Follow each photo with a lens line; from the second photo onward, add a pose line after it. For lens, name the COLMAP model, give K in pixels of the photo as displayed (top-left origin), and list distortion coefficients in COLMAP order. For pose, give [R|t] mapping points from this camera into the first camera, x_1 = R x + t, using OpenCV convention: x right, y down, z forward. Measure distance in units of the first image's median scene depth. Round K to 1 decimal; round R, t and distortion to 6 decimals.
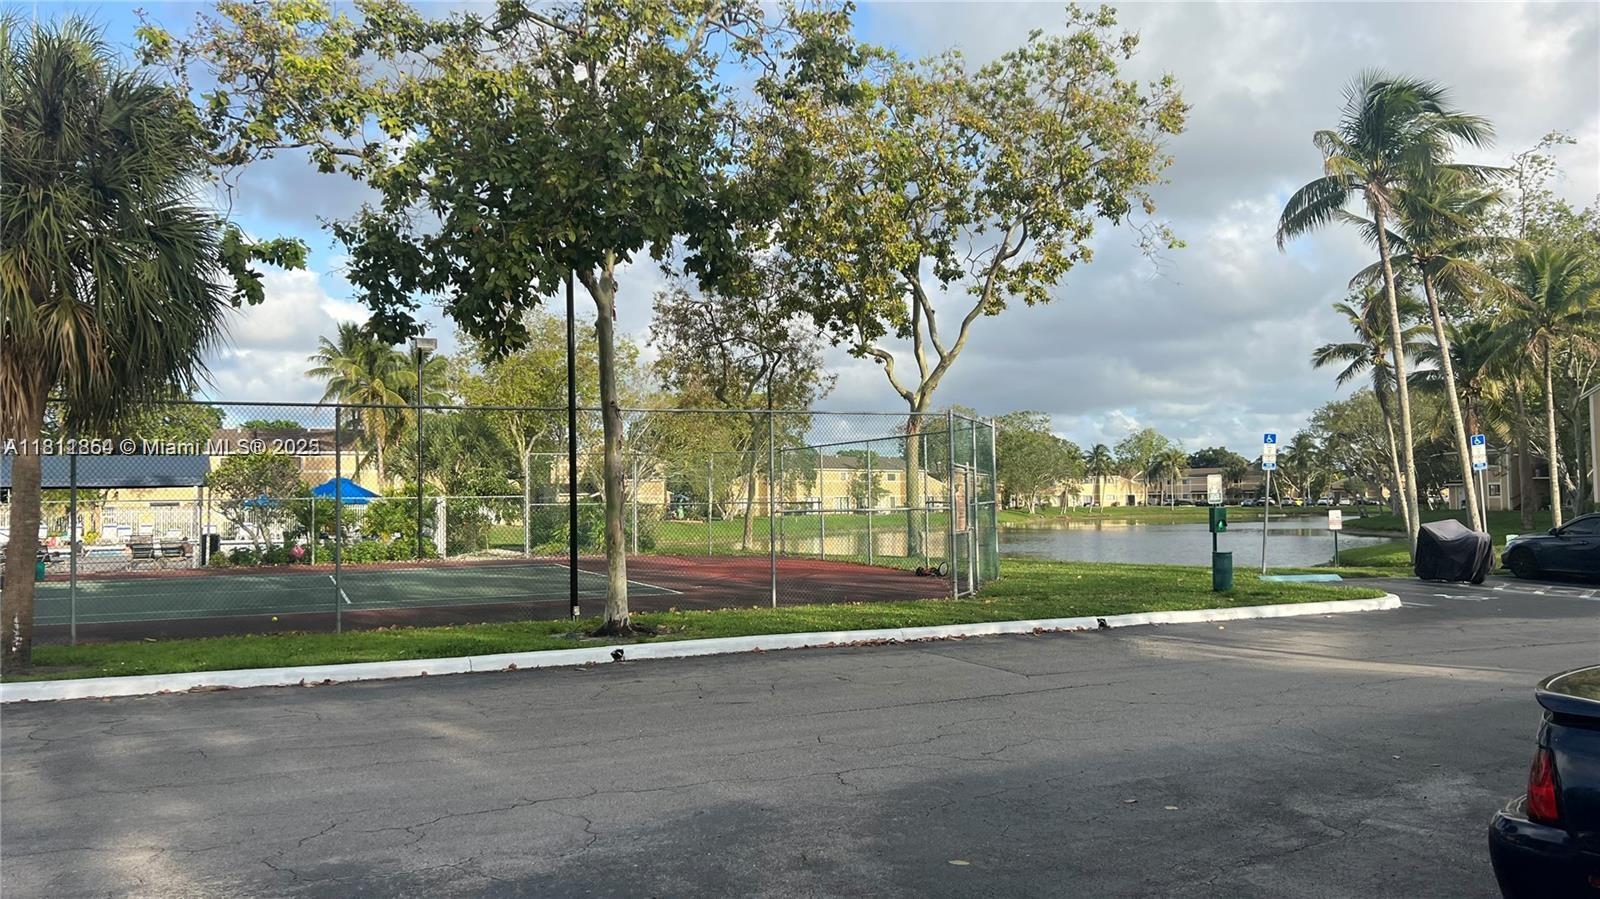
lens RADIAL K [[1187.9, 0, 793.2], [0, 1187.9, 447.6], [0, 0, 1]] dist [0.164333, -0.359098]
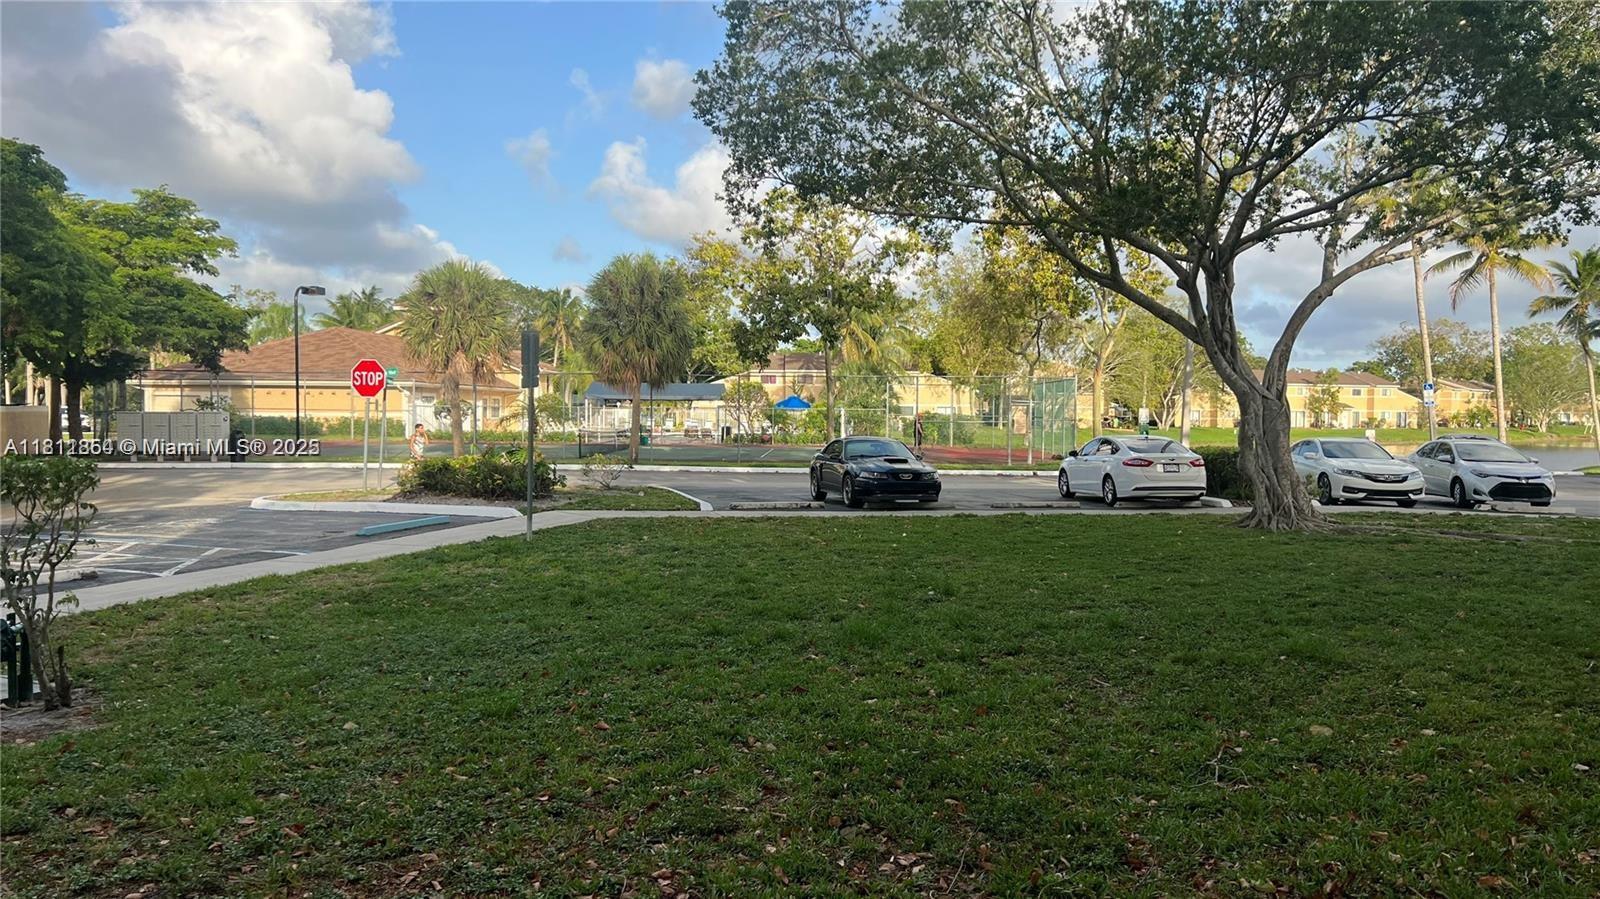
lens RADIAL K [[1187.9, 0, 793.2], [0, 1187.9, 447.6], [0, 0, 1]] dist [0.164333, -0.359098]
pose [[0.903392, 0.034137, -0.427455, 0.122633], [-0.000422, 0.996897, 0.078719, -0.012298], [0.428815, -0.070934, 0.900603, -0.189006]]
